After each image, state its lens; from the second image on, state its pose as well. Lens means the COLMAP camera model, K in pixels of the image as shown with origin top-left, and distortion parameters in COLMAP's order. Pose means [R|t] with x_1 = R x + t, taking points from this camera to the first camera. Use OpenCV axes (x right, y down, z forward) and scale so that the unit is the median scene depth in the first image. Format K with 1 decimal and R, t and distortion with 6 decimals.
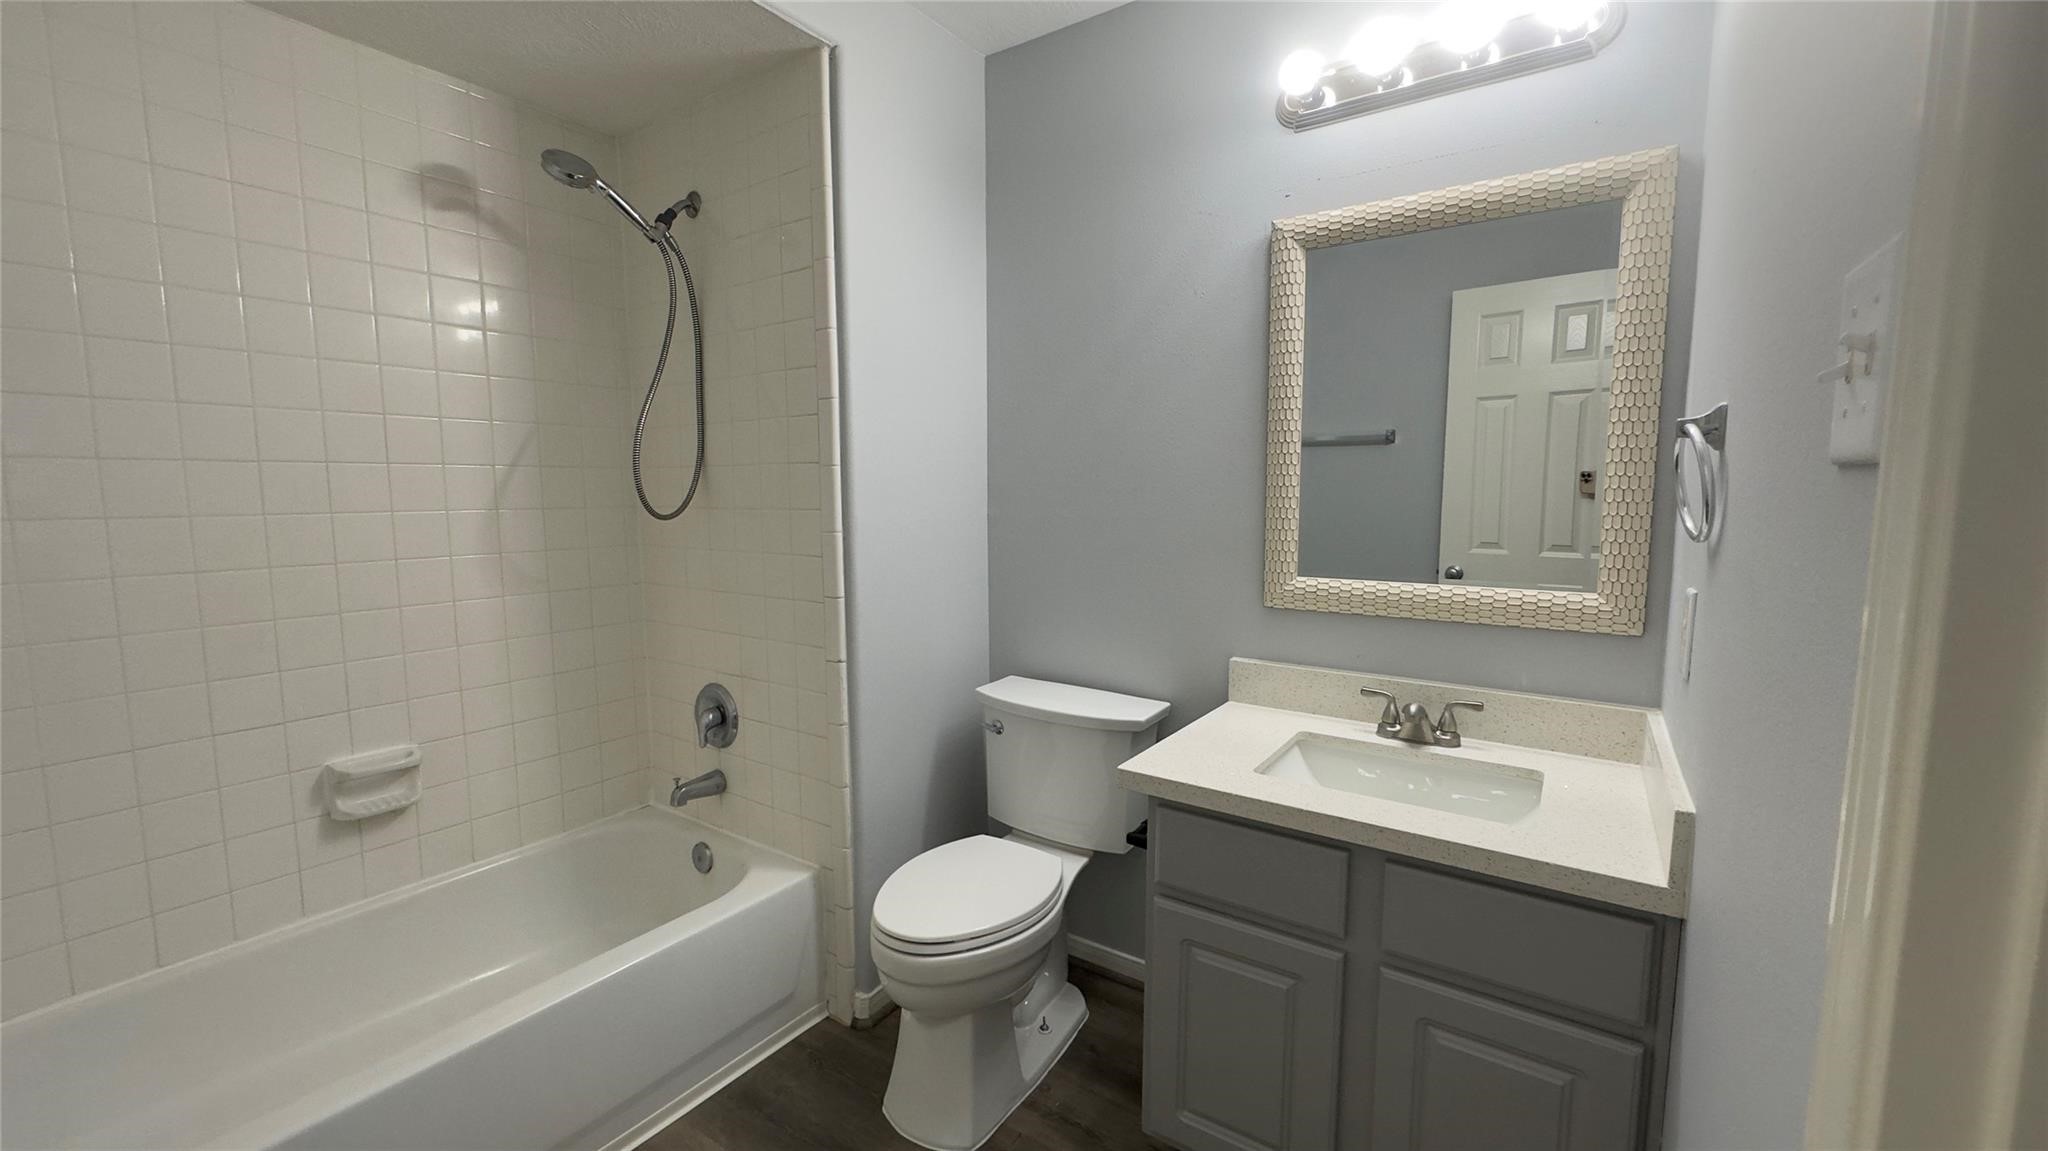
lens RADIAL K [[810.8, 0, 1026.5], [0, 810.8, 578.9], [0, 0, 1]] dist [-0.002322, 0.000063]
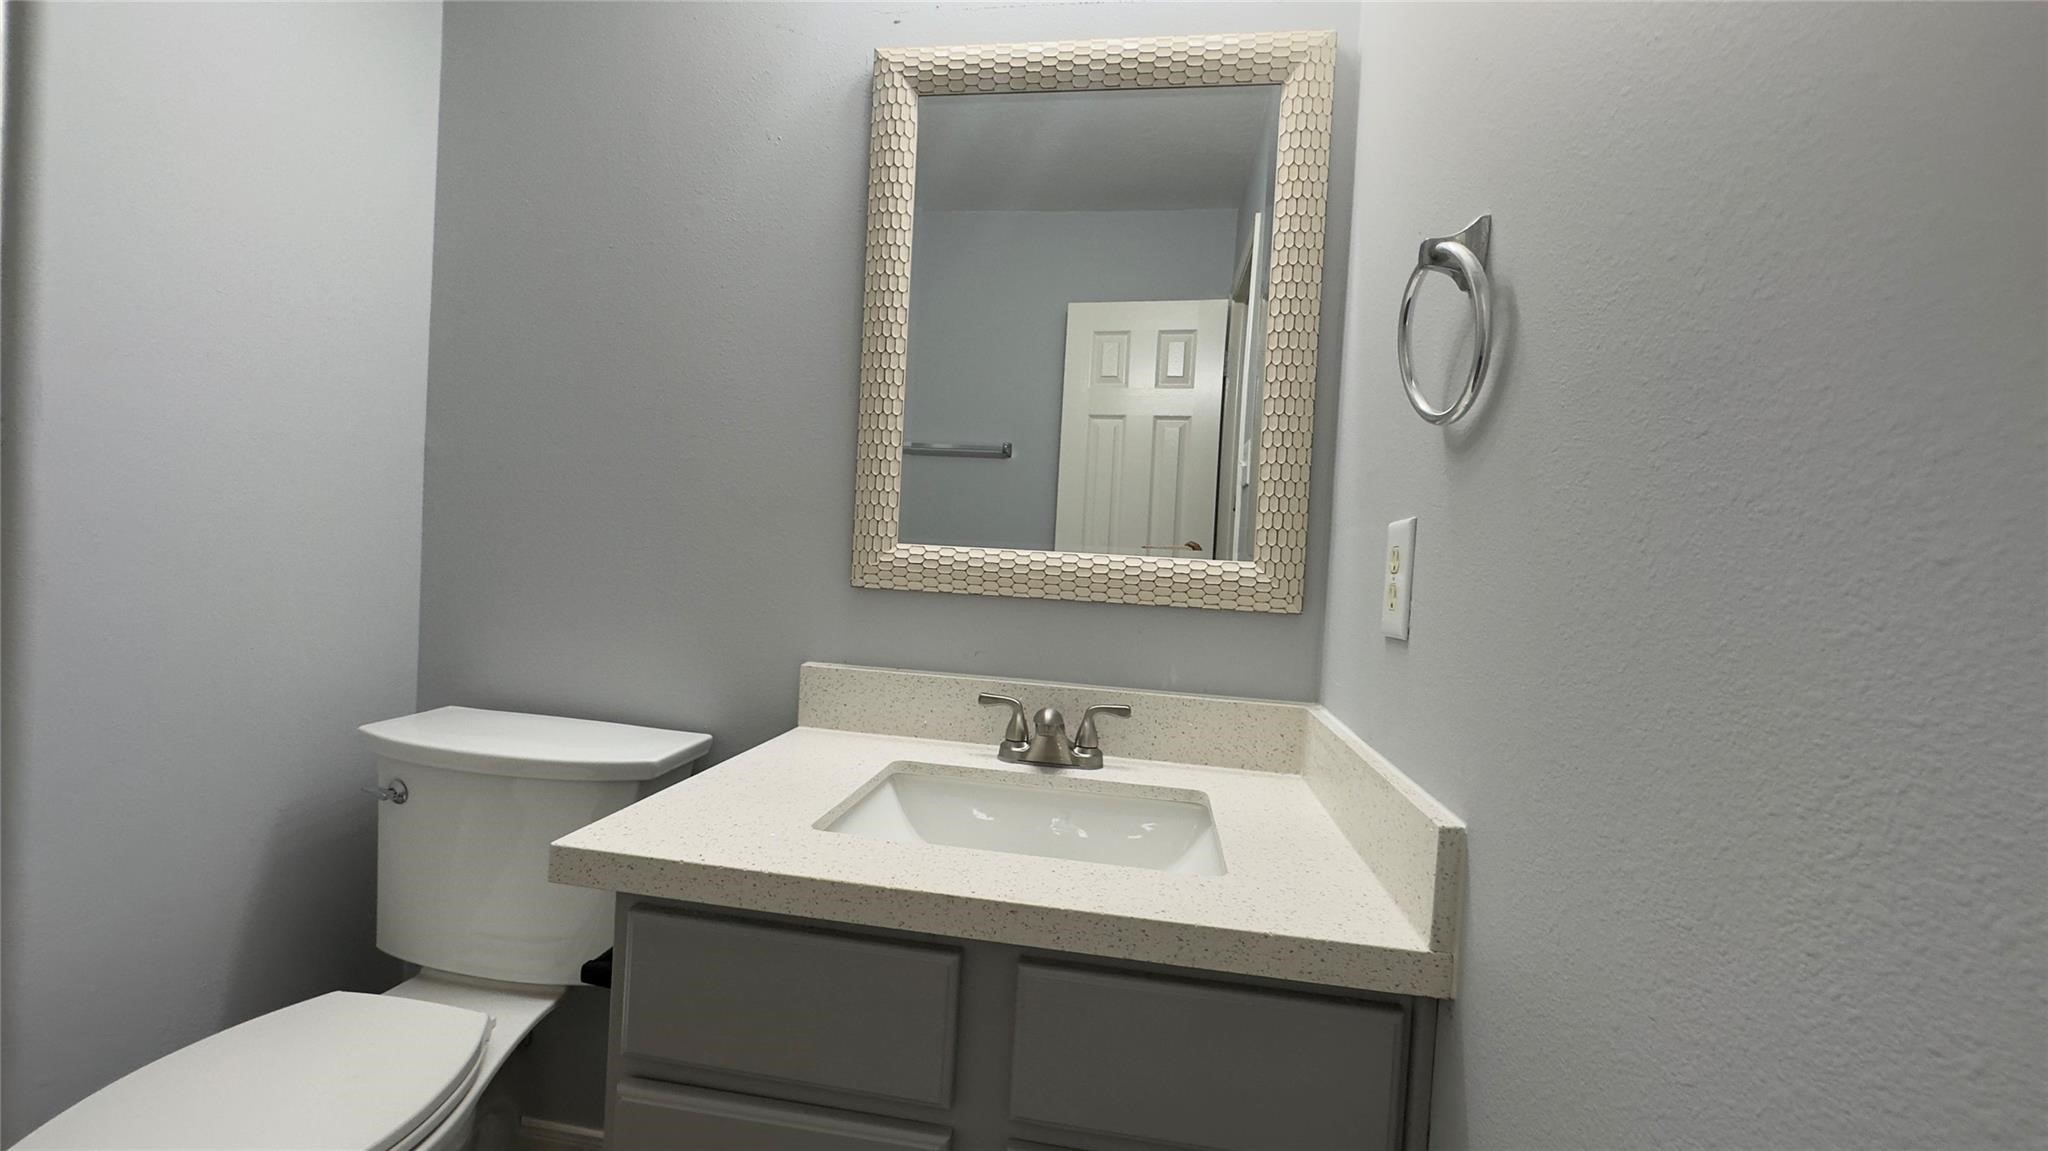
lens RADIAL K [[810.8, 0, 1026.5], [0, 810.8, 578.9], [0, 0, 1]] dist [-0.002322, 0.000063]
pose [[0.896485, 0.042546, 0.441026, 0.138977], [-0.011413, 0.997266, -0.073007, 0.089668], [-0.442926, 0.060416, 0.894520, 0.356517]]
